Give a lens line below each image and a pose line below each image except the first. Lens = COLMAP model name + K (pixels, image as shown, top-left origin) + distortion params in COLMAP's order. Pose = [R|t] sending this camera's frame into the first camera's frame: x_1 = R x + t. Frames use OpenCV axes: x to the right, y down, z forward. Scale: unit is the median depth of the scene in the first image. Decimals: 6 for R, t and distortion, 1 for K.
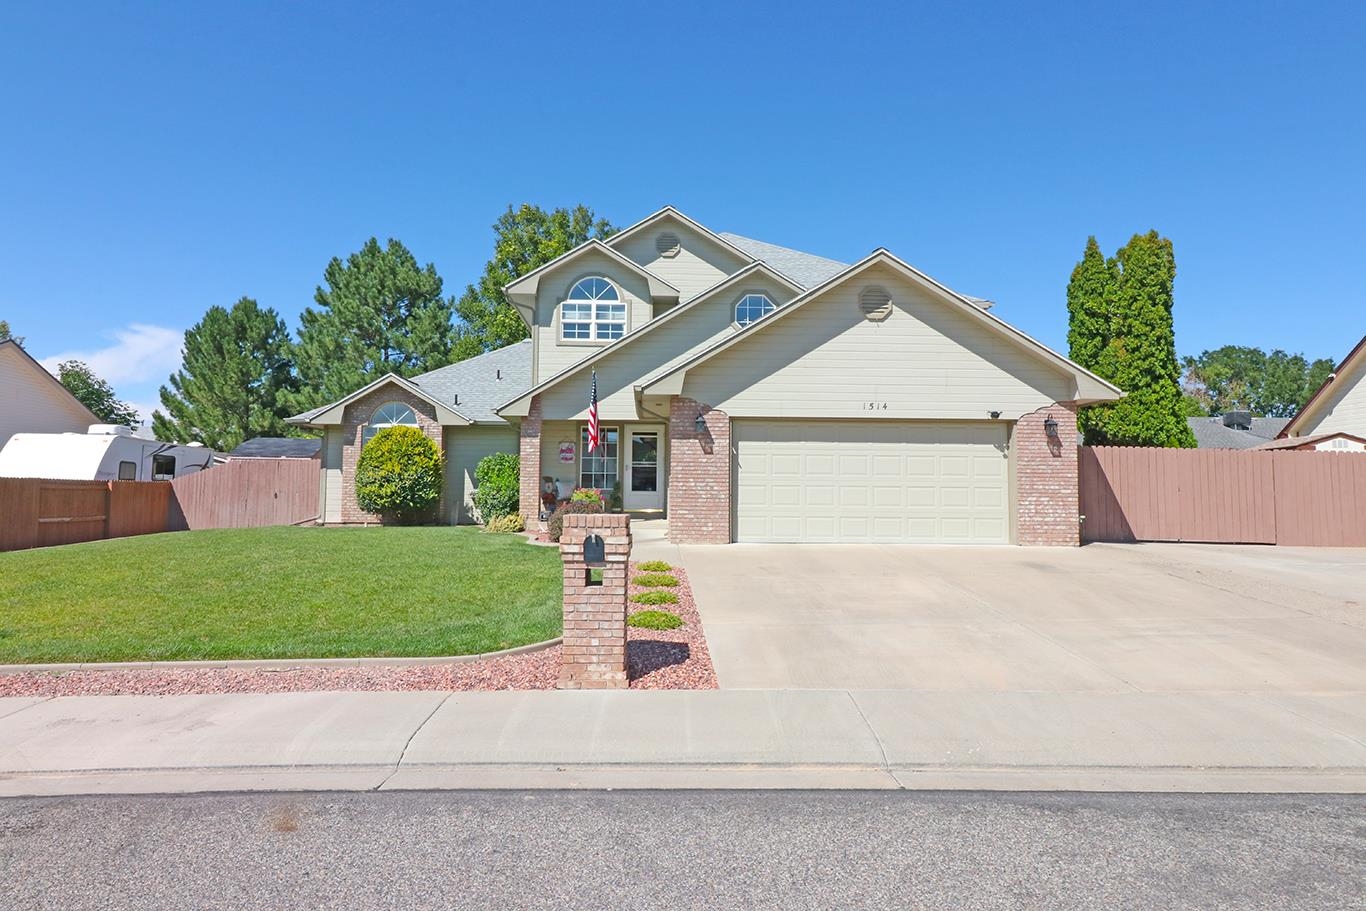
lens RADIAL K [[871.2, 0, 687.2], [0, 871.2, 443.5], [0, 0, 1]] dist [0.004996, -0.001377]
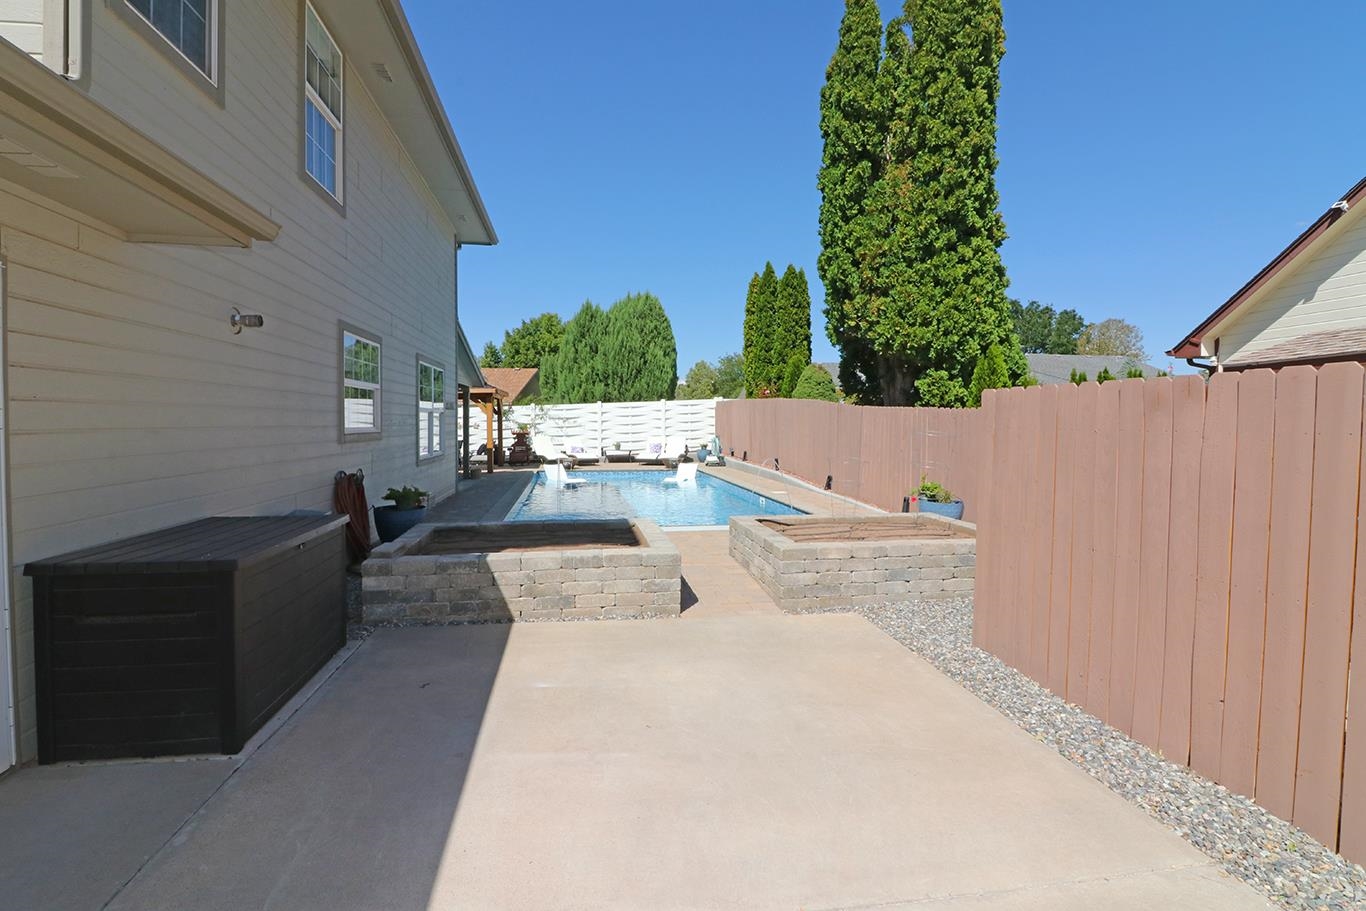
lens RADIAL K [[630.9, 0, 677.2], [0, 630.9, 449.0], [0, 0, 1]] dist [-0.012130, -0.006179]
pose [[0.993271, -0.007347, 0.115584, 0.445114], [-0.004822, 0.994497, 0.104655, 0.019500], [-0.115717, -0.104508, 0.987769, 0.879765]]
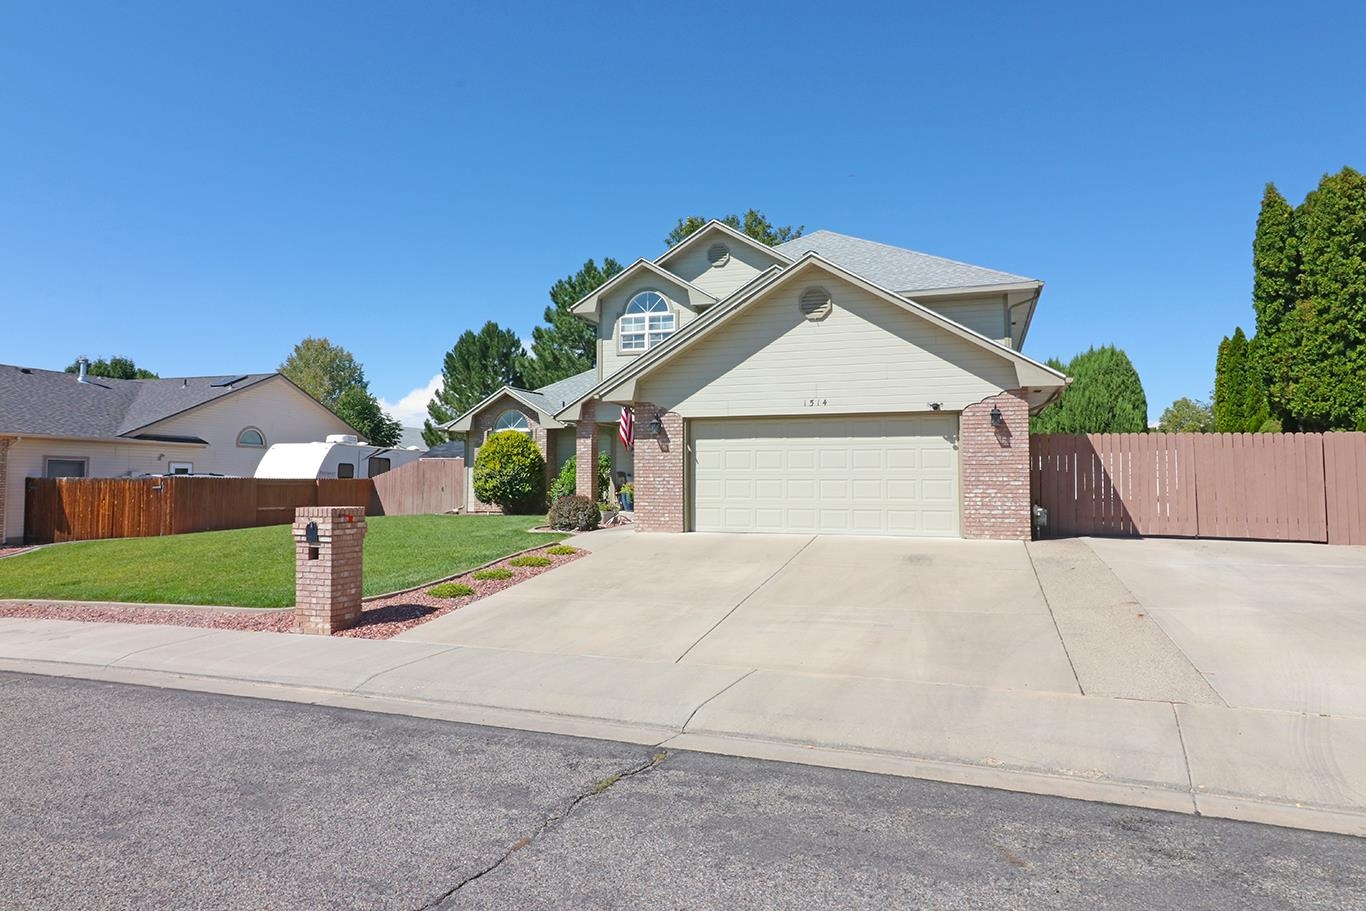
lens RADIAL K [[871.2, 0, 679.7], [0, 871.2, 441.1], [0, 0, 1]] dist [0.004996, -0.001377]
pose [[0.930375, -0.024513, -0.365790, 0.333530], [0.027920, 0.999602, 0.004026, -0.004304], [0.365545, -0.013959, 0.930689, -0.022388]]
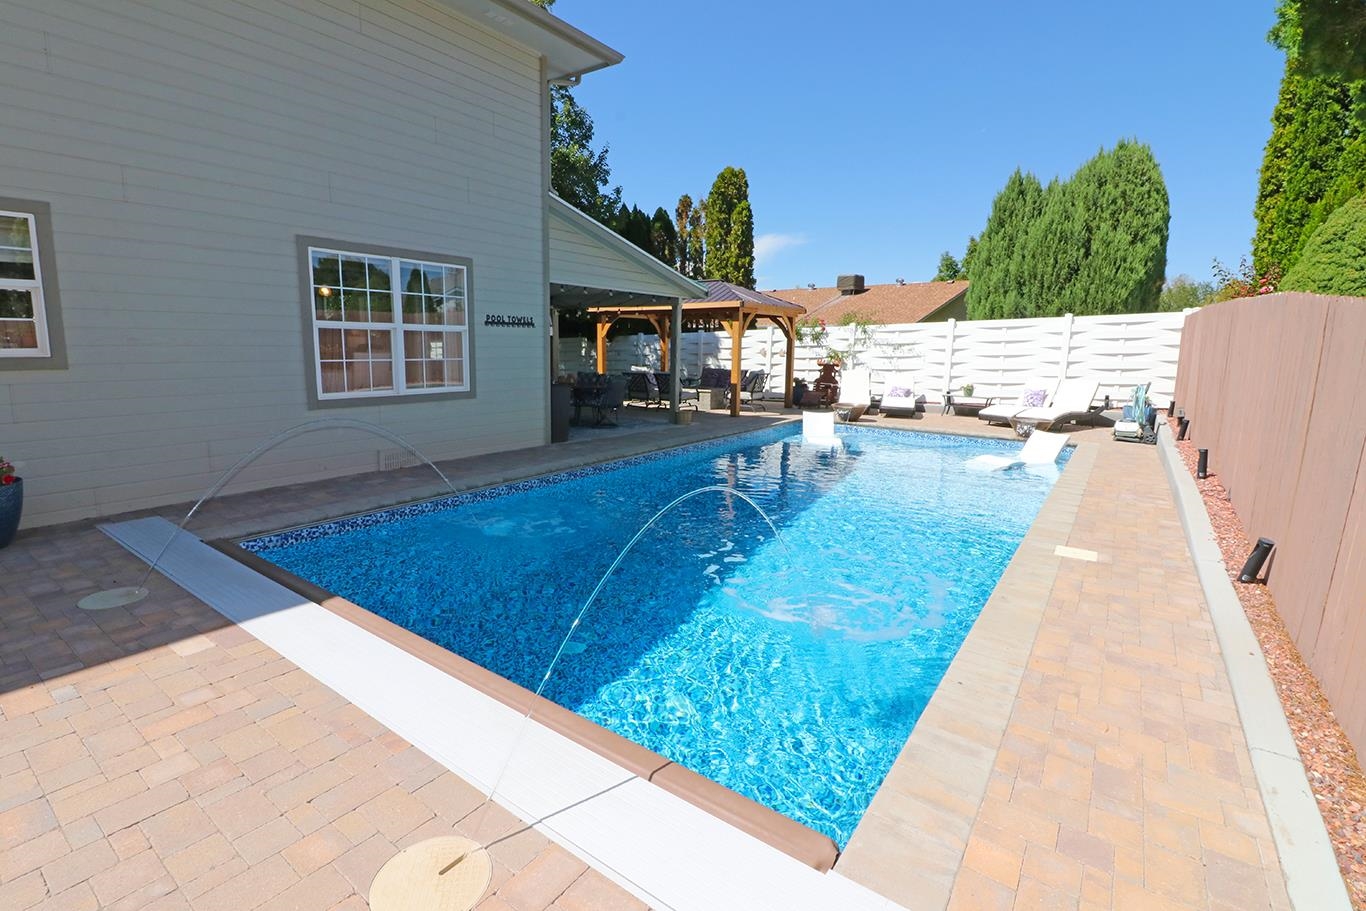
lens RADIAL K [[630.9, 0, 670.3], [0, 630.9, 445.0], [0, 0, 1]] dist [-0.012130, -0.006179]
pose [[0.779241, 0.108435, -0.617272, 0.653926], [0.025081, 0.978734, 0.203595, 0.041031], [0.626222, -0.174131, 0.759950, 1.252651]]
